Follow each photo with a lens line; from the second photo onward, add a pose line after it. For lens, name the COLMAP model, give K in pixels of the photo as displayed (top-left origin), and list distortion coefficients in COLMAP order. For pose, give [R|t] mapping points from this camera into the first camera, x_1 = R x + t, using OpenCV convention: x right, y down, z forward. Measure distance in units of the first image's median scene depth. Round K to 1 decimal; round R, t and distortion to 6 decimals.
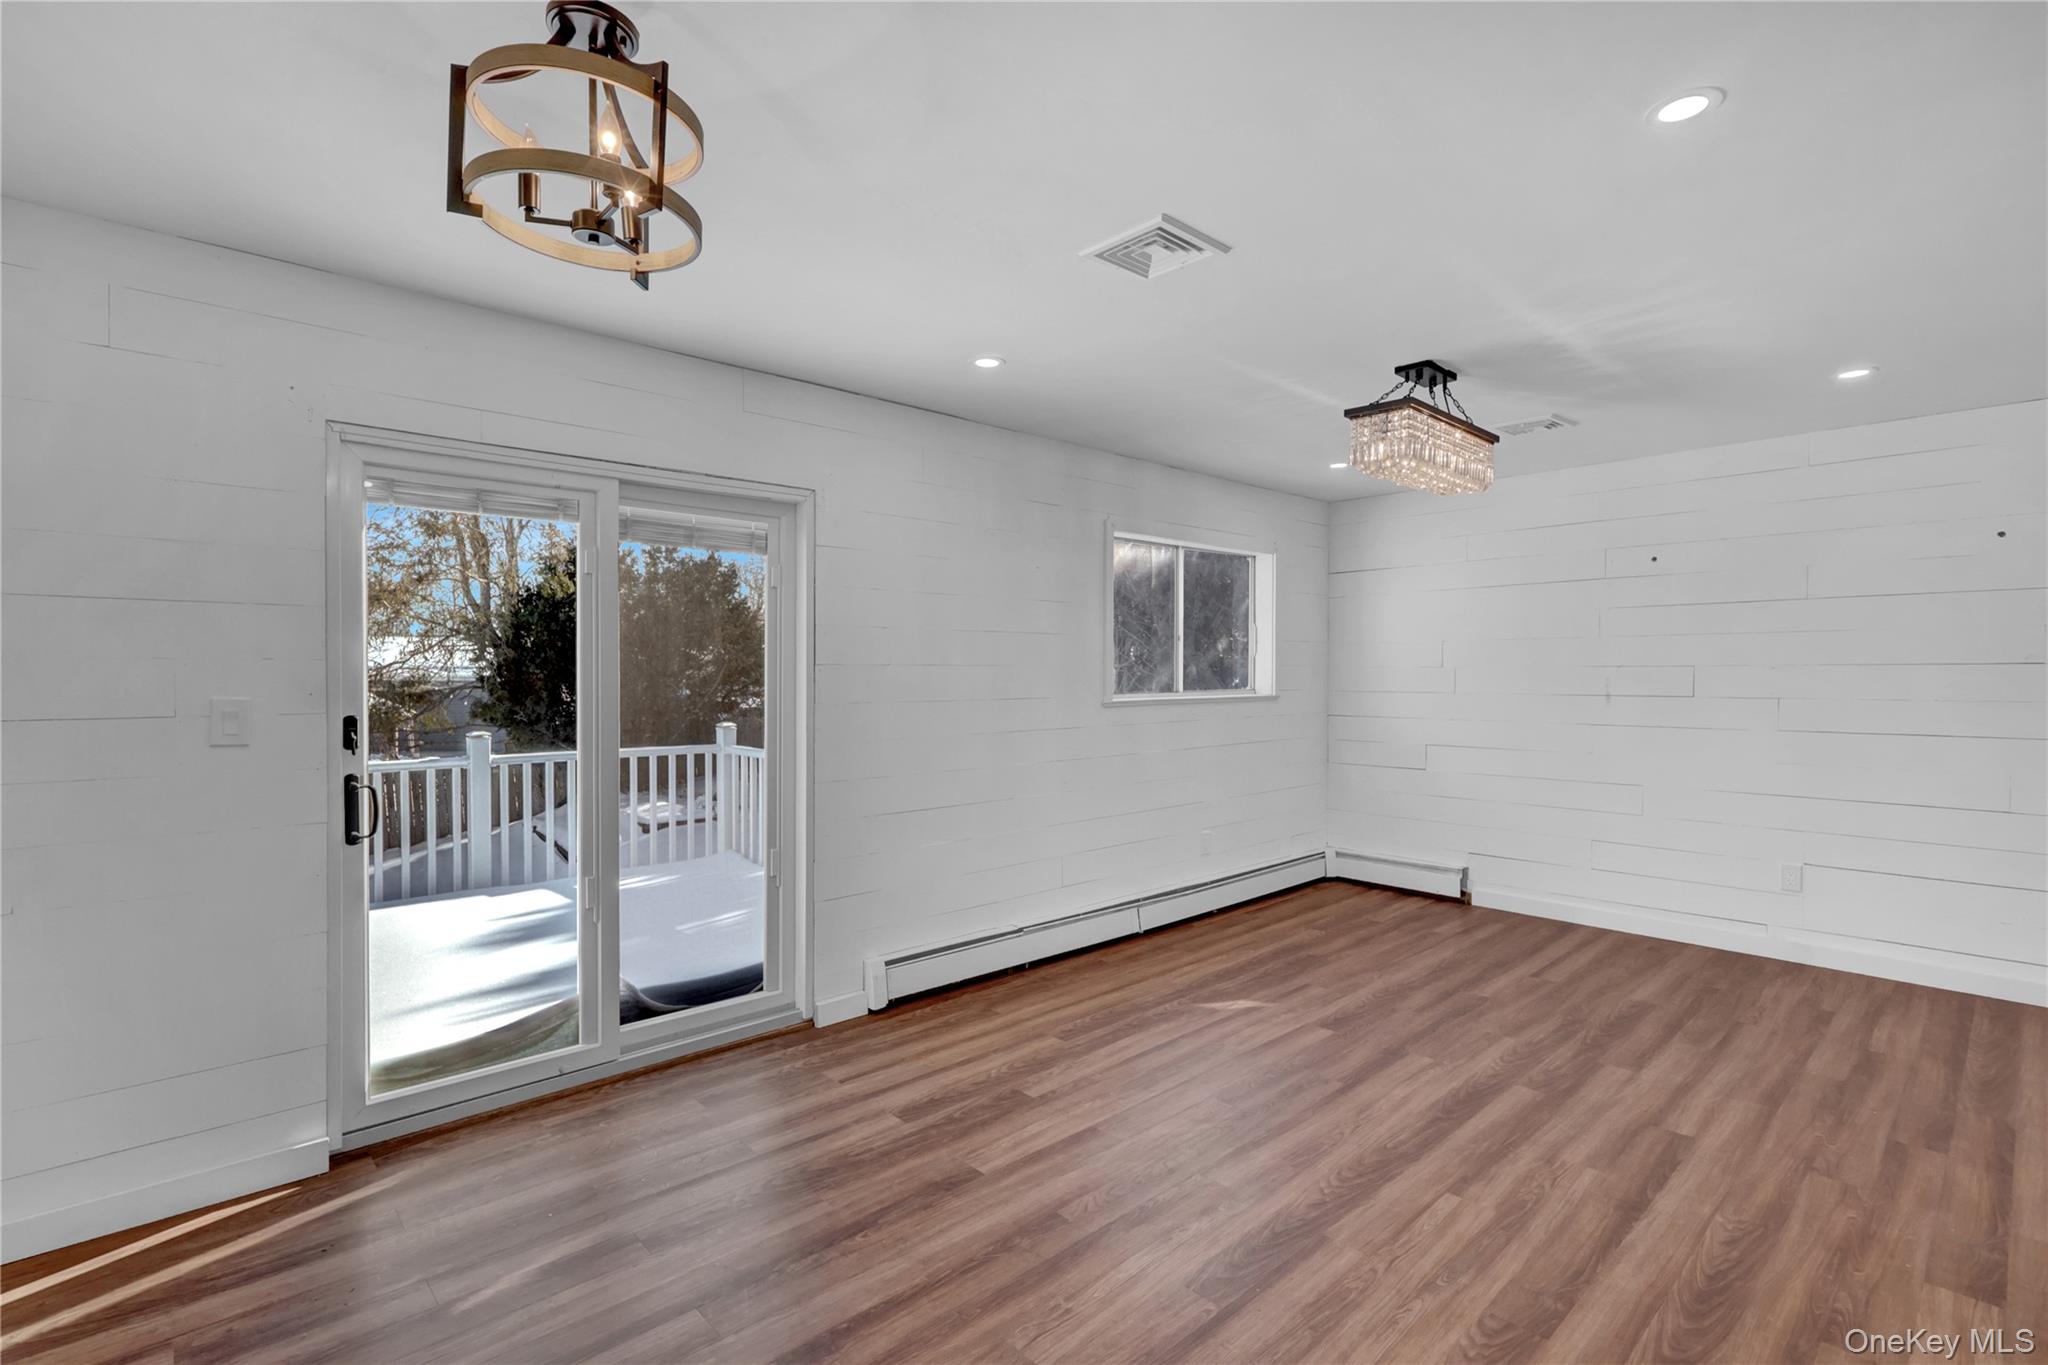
lens RADIAL K [[957.2, 0, 1026.8], [0, 957.2, 683.0], [0, 0, 1]] dist [-0.000001, 0.000026]
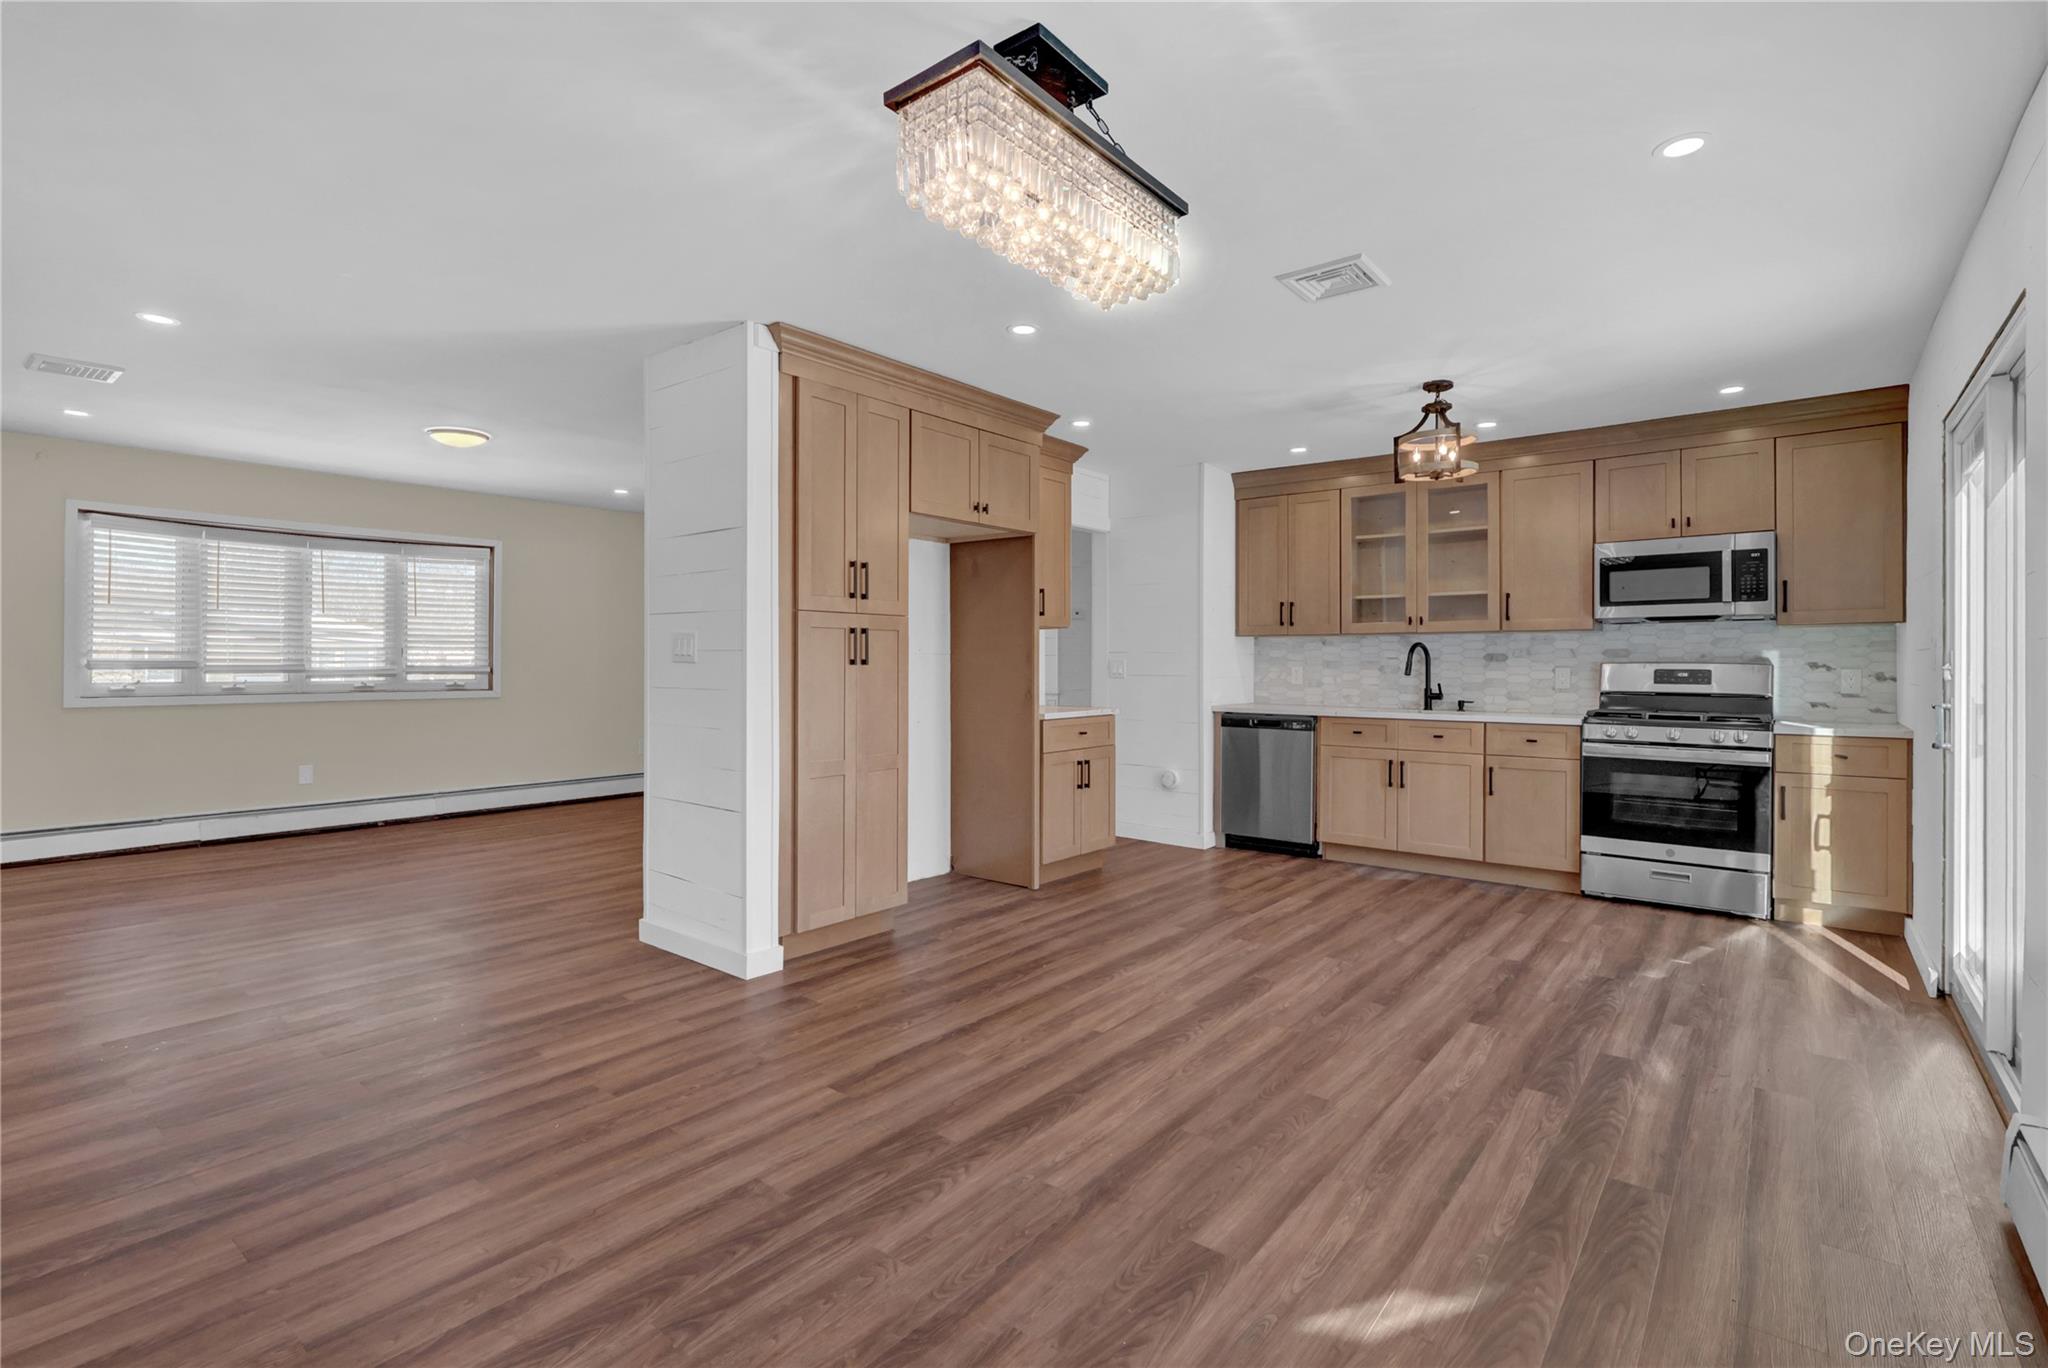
lens RADIAL K [[941.8, 0, 1023.3], [0, 941.8, 664.1], [0, 0, 1]] dist [0.000966, 0.000392]
pose [[-0.990193, -0.004946, -0.139620, 0.575624], [-0.005809, 0.999966, 0.005773, 0.043427], [0.139586, 0.006527, -0.990188, 1.764535]]
